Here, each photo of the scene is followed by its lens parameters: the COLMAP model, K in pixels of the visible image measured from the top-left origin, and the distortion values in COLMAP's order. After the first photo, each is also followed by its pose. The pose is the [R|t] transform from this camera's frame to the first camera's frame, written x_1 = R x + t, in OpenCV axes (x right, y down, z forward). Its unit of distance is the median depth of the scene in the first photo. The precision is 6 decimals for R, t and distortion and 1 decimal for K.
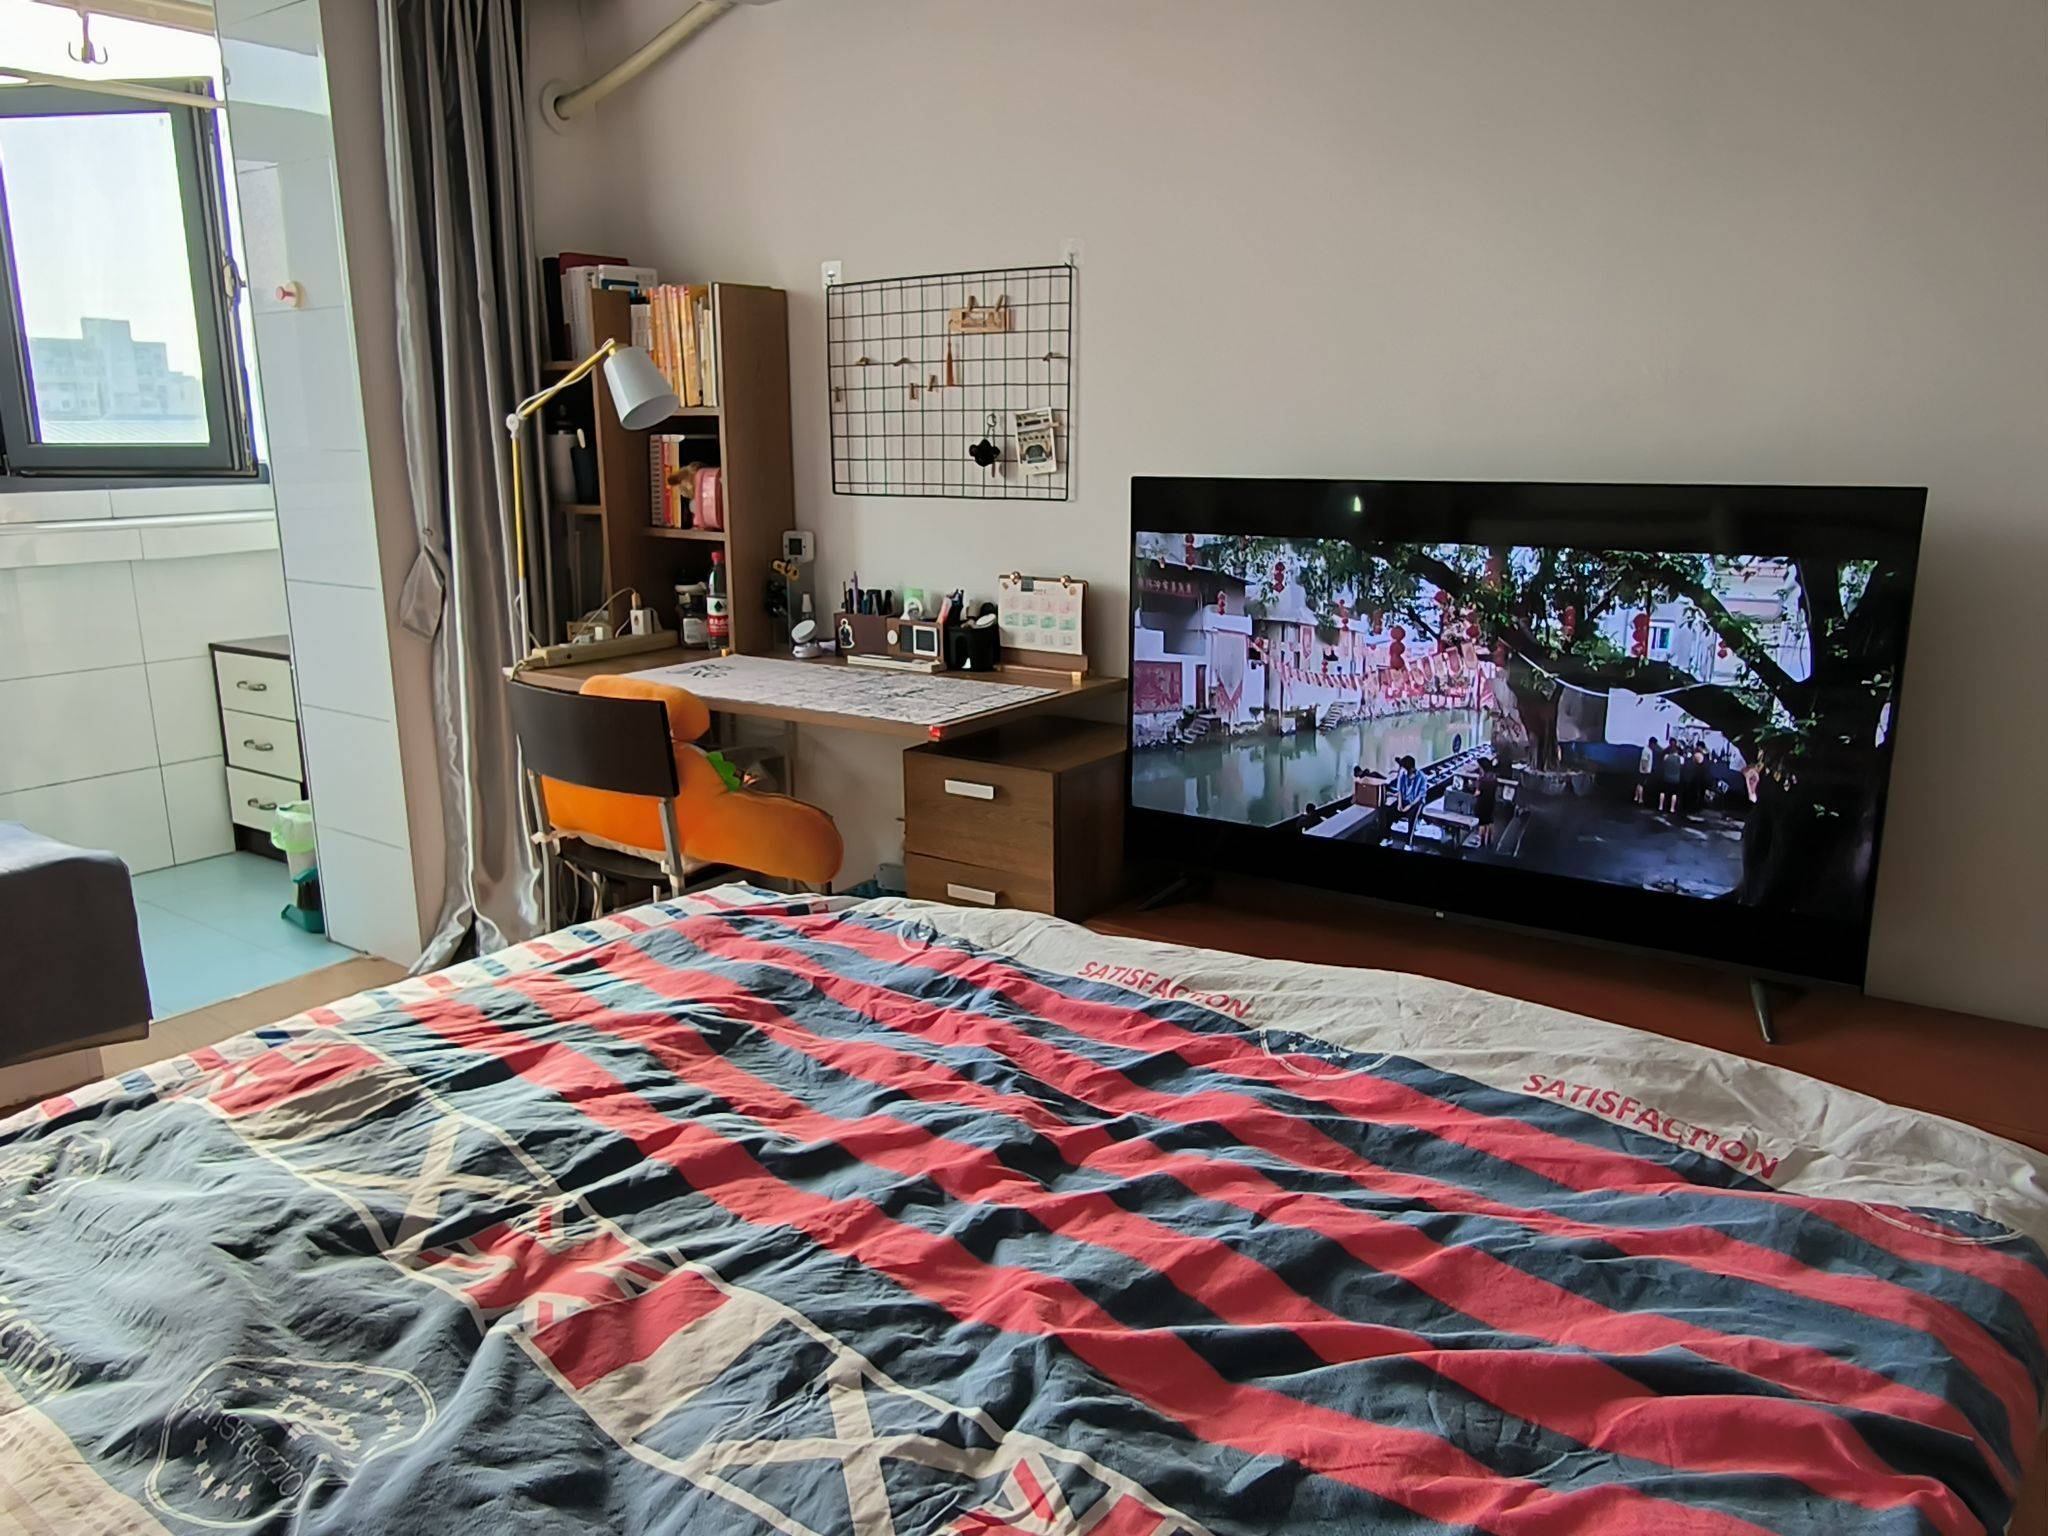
lens RADIAL K [[1508.0, 0, 1018.1], [0, 1508.0, 759.3], [0, 0, 1]] dist [-0.013643, -0.013543]
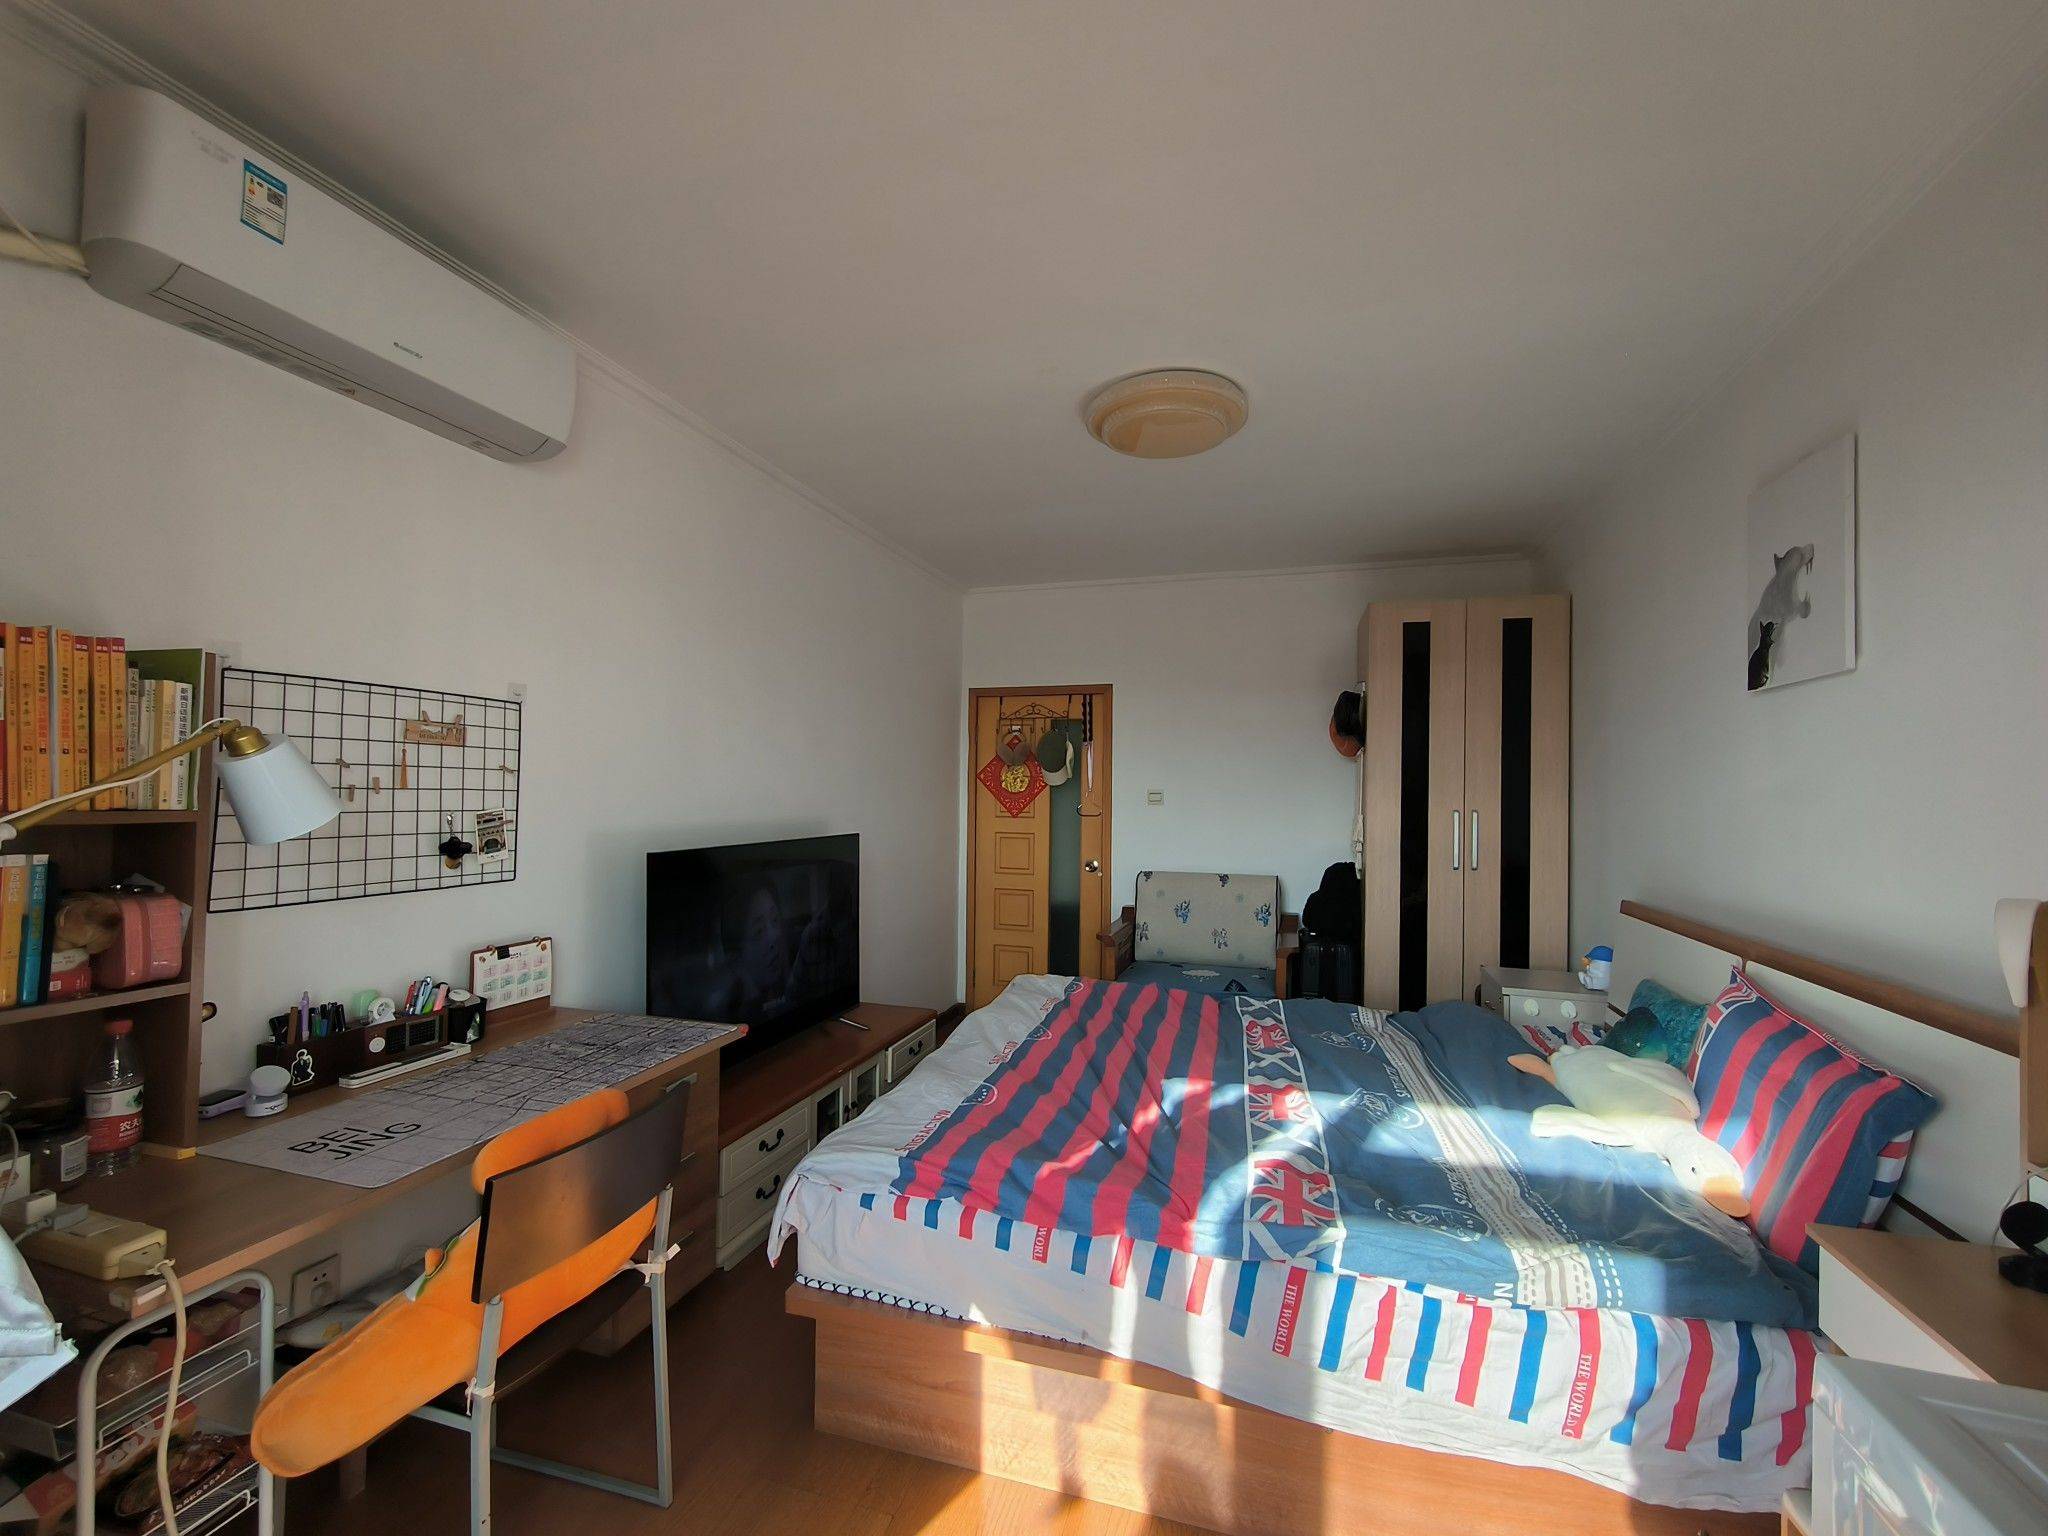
lens RADIAL K [[862.8, 0, 1028.7], [0, 862.8, 770.5], [0, 0, 1]] dist [-0.010917, 0.002065]
pose [[-0.327702, 0.024193, 0.944471, -0.783050], [0.190706, 0.980789, 0.041046, -0.206480], [-0.925334, 0.193567, -0.326020, 0.807097]]
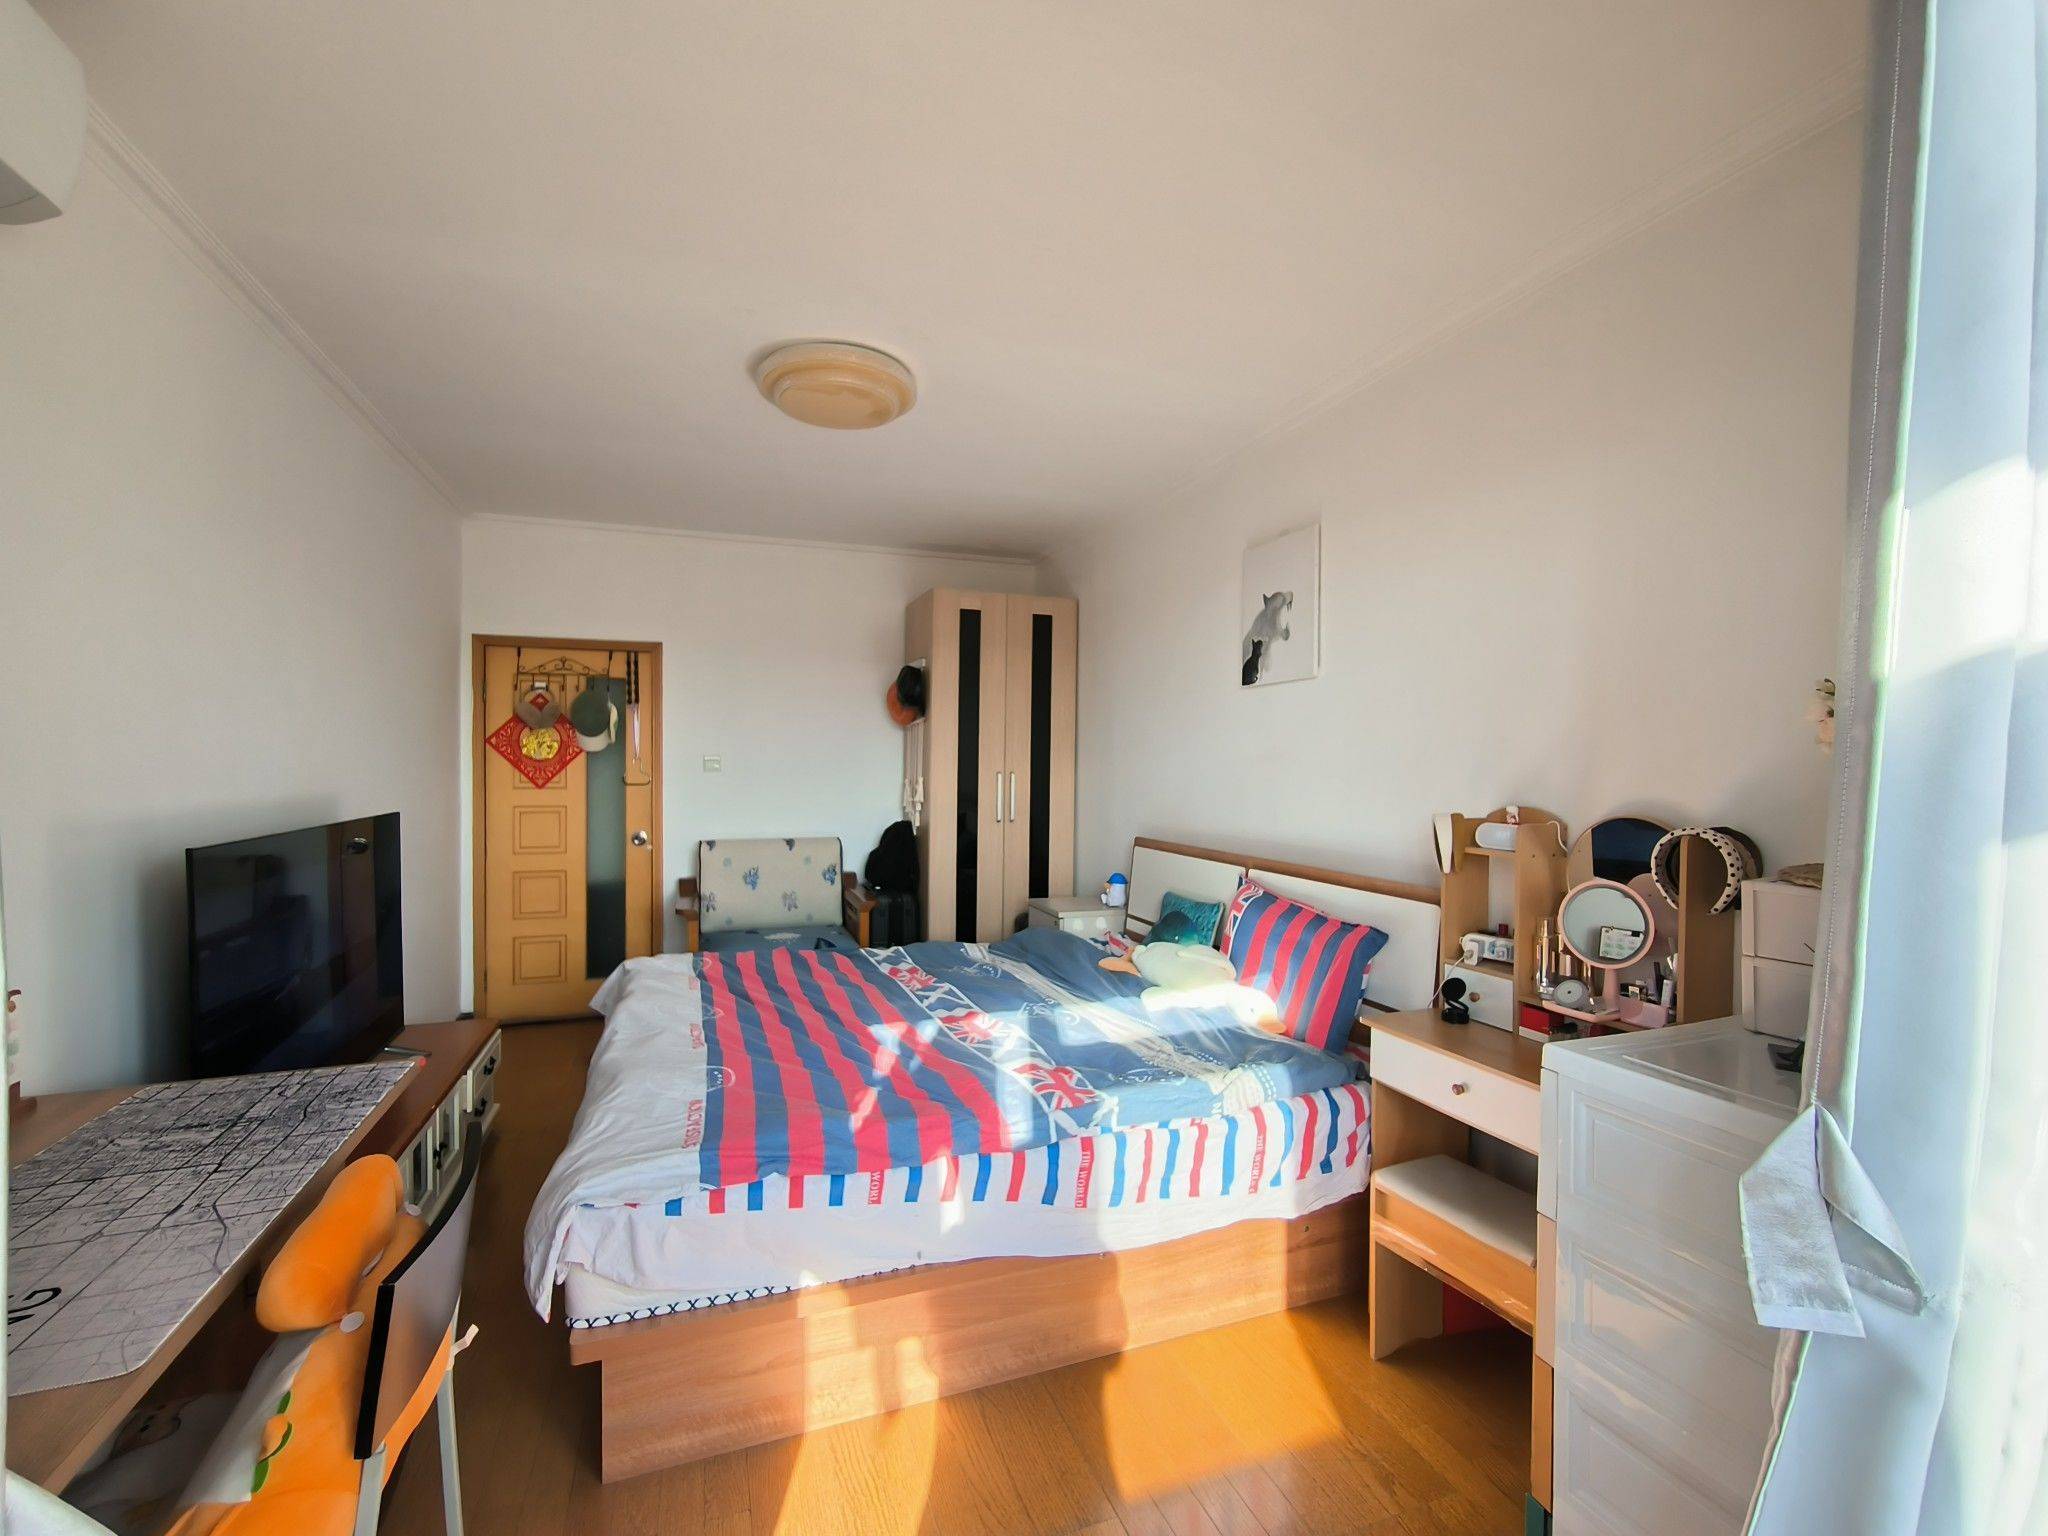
lens RADIAL K [[862.8, 0, 1021.5], [0, 862.8, 772.7], [0, 0, 1]] dist [-0.010917, 0.002065]
pose [[-0.833075, -0.004840, 0.553140, -0.661790], [0.117328, 0.975663, 0.185243, -0.250879], [-0.540575, 0.219220, -0.812232, 1.026835]]
